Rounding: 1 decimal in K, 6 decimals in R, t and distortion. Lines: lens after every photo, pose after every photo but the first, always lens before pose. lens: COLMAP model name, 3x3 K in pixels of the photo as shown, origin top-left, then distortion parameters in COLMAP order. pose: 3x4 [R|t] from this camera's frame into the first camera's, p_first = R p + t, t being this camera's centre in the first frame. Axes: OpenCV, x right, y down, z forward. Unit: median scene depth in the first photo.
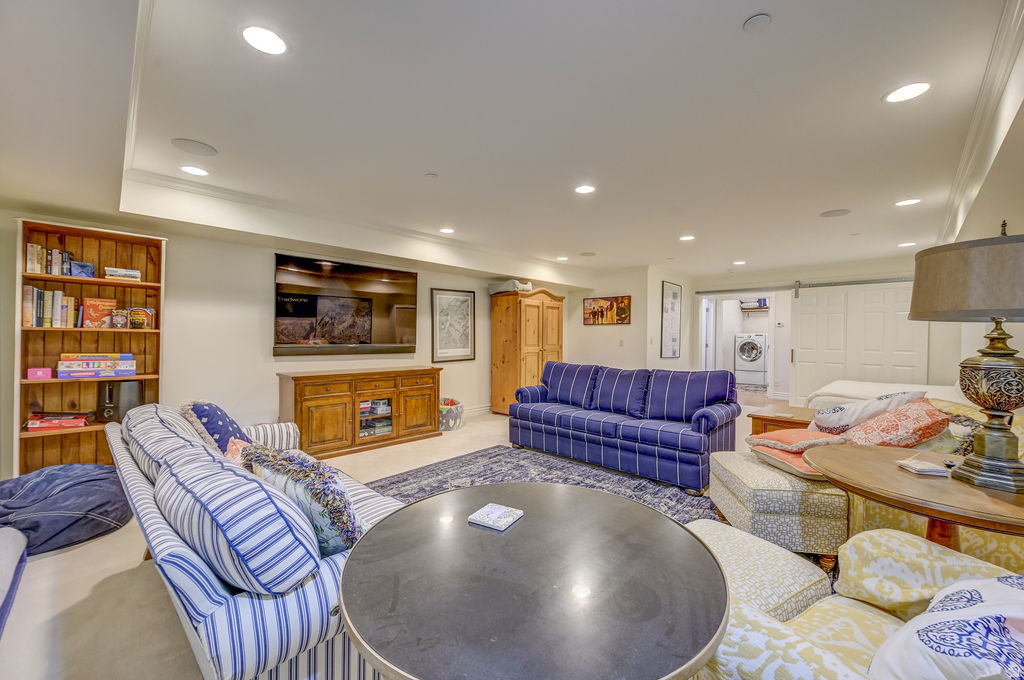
lens RADIAL K [[401.1, 0, 518.1], [0, 401.1, 337.7], [0, 0, 1]] dist [-0.001742, 0.000106]
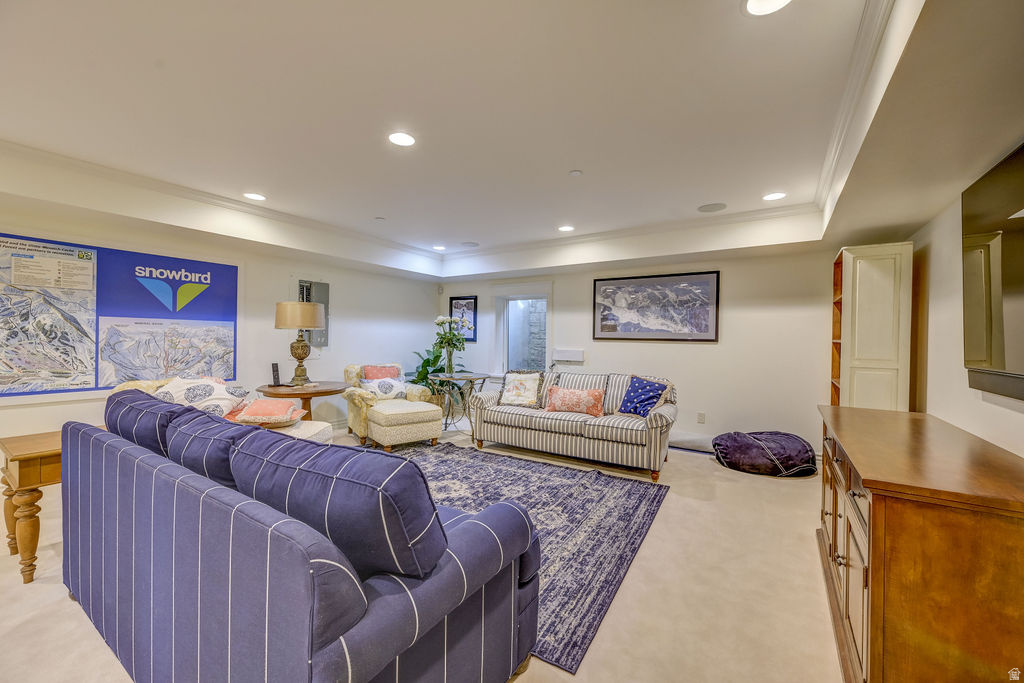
lens RADIAL K [[399.9, 0, 514.8], [0, 399.9, 341.0], [0, 0, 1]] dist [-0.002015, -0.000125]
pose [[-0.978537, -0.023784, -0.204694, 0.087953], [-0.025798, 0.999641, 0.007176, -0.003429], [0.204450, 0.012302, -0.978800, 1.511976]]
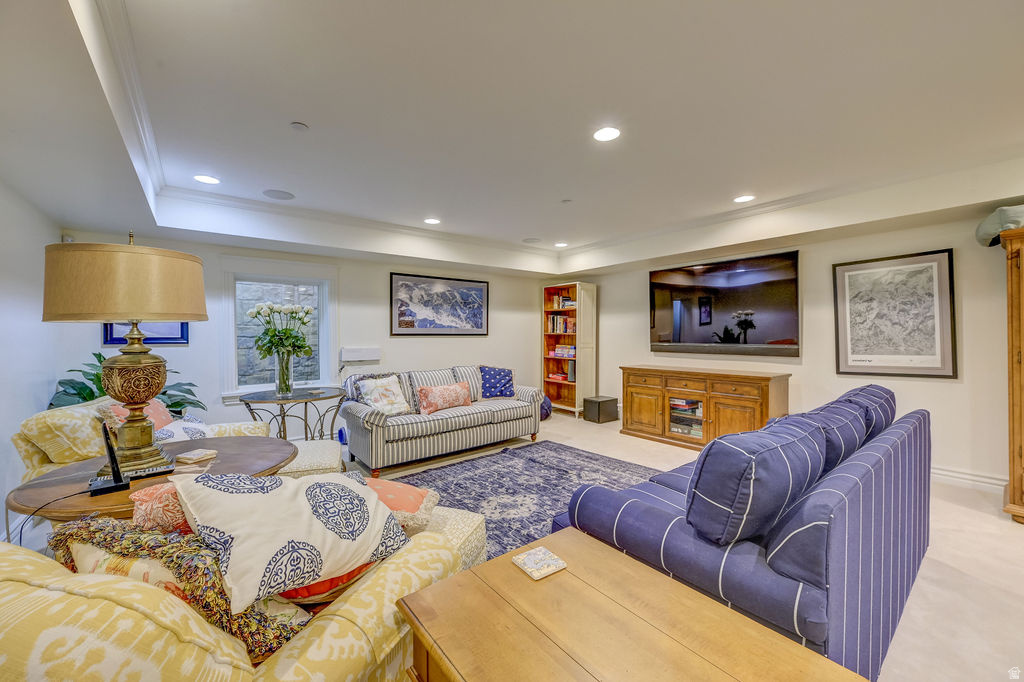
lens RADIAL K [[399.9, 0, 514.8], [0, 399.9, 340.5], [0, 0, 1]] dist [-0.002015, -0.000125]
pose [[-0.127015, 0.004848, -0.991889, 0.774607], [0.001181, 0.999988, 0.004736, 0.003960], [0.991900, -0.000570, -0.127020, 0.794962]]
